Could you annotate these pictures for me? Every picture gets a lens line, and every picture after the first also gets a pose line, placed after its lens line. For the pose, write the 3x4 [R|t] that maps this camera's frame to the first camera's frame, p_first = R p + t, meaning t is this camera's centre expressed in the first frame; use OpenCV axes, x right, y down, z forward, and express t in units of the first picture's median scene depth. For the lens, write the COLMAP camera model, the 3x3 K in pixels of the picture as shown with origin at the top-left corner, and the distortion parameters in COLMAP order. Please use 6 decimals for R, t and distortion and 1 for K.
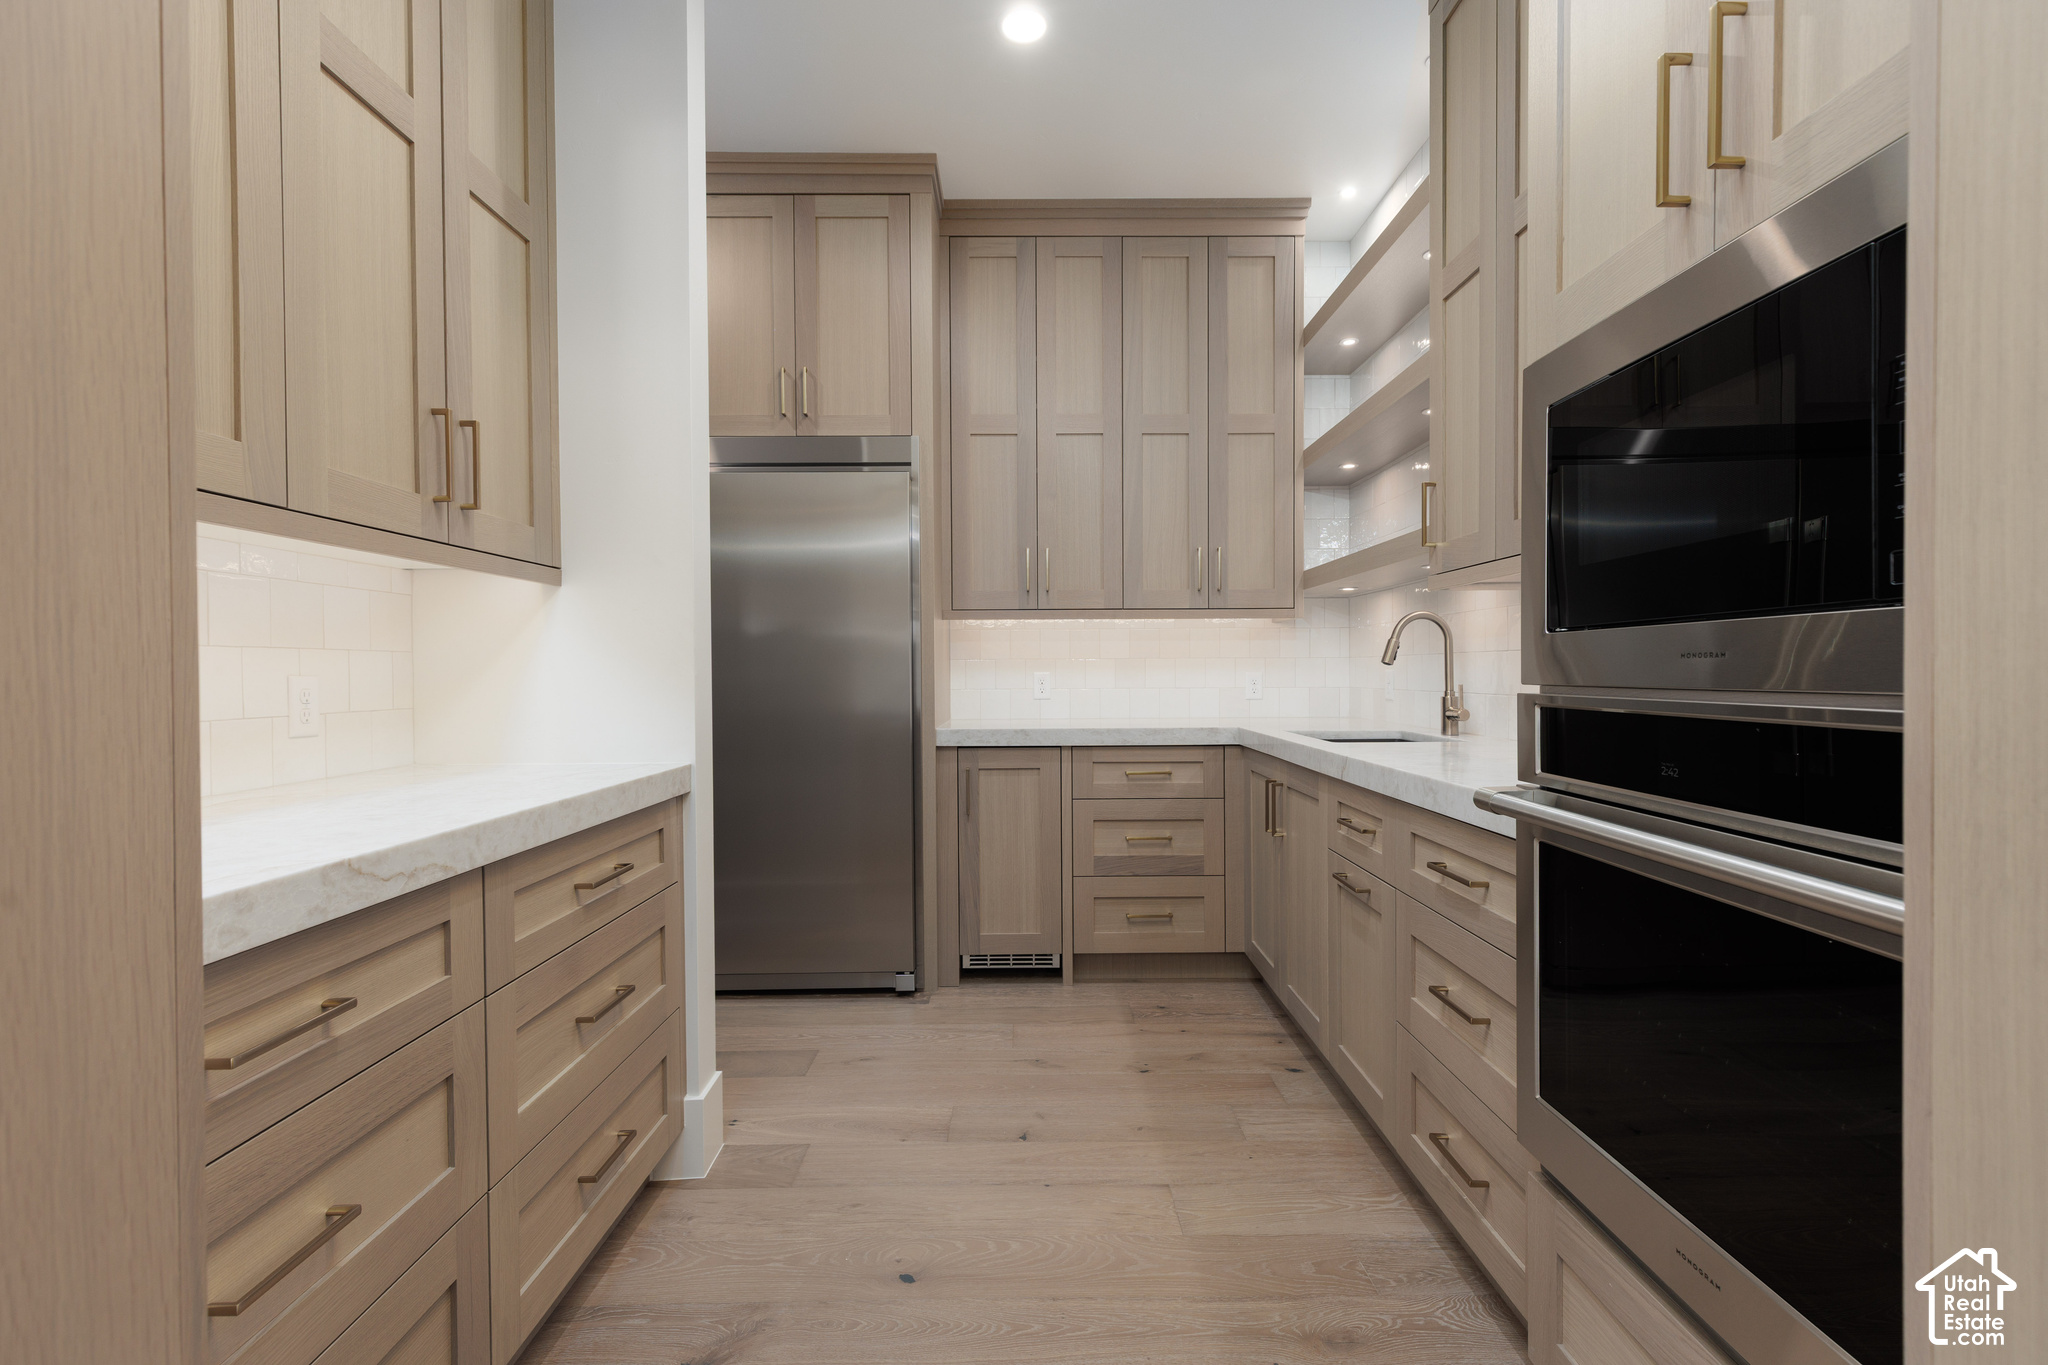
lens RADIAL K [[916.4, 0, 1035.4], [0, 916.4, 682.8], [0, 0, 1]] dist [0.003300, 0.000152]
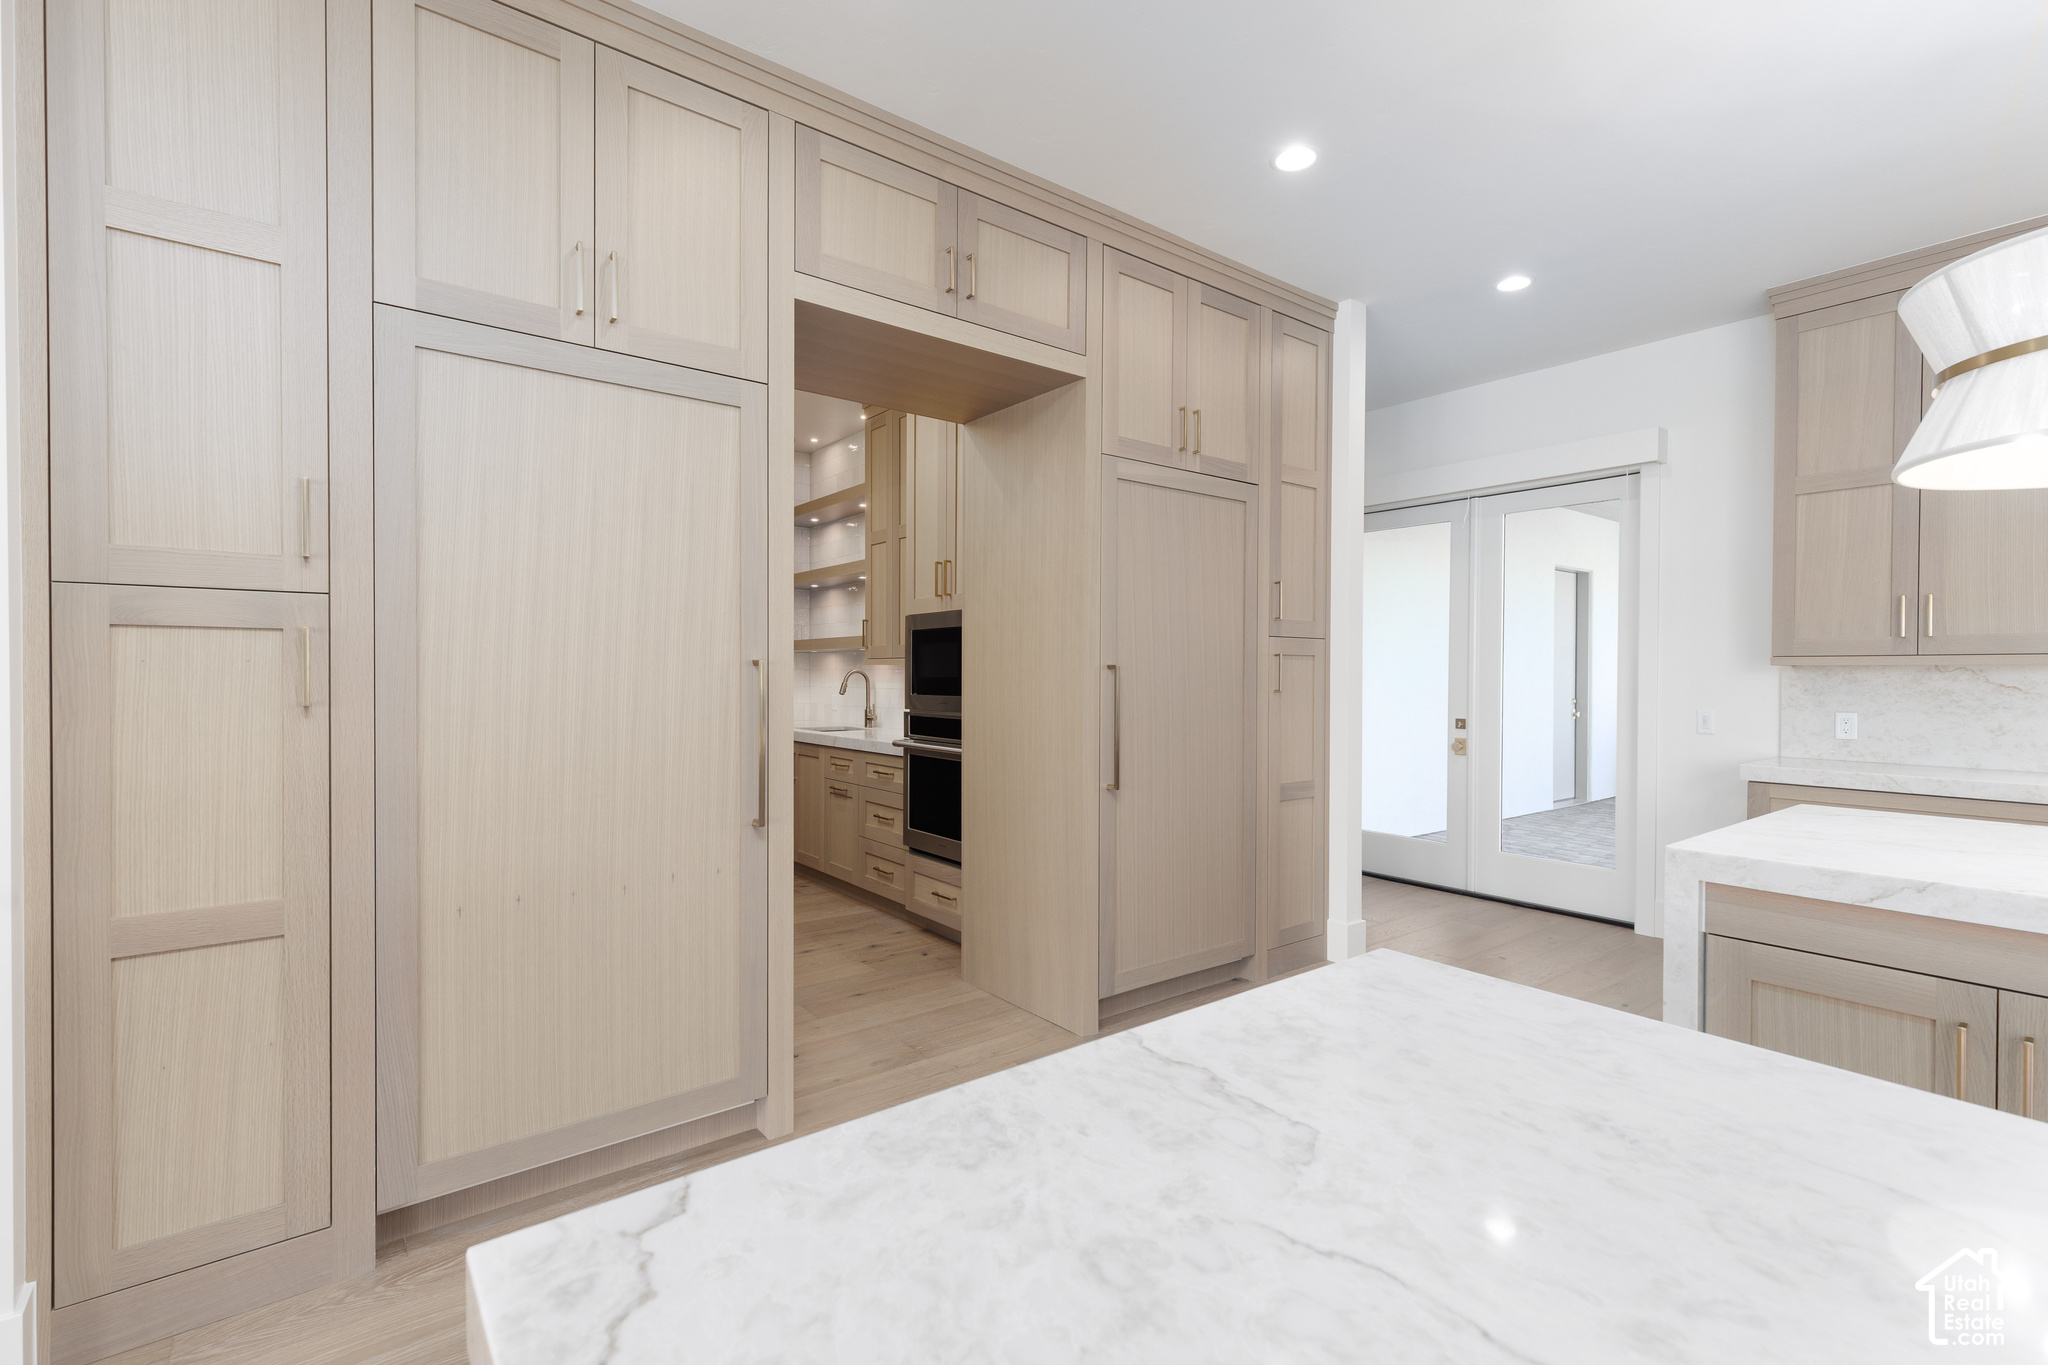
lens RADIAL K [[916.4, 0, 1035.4], [0, 916.4, 682.8], [0, 0, 1]] dist [0.003300, 0.000152]
pose [[0.791594, 0.001272, 0.611046, -0.874114], [0.000249, 0.999997, -0.002404, -0.065555], [-0.611047, 0.002055, 0.791592, -1.491587]]
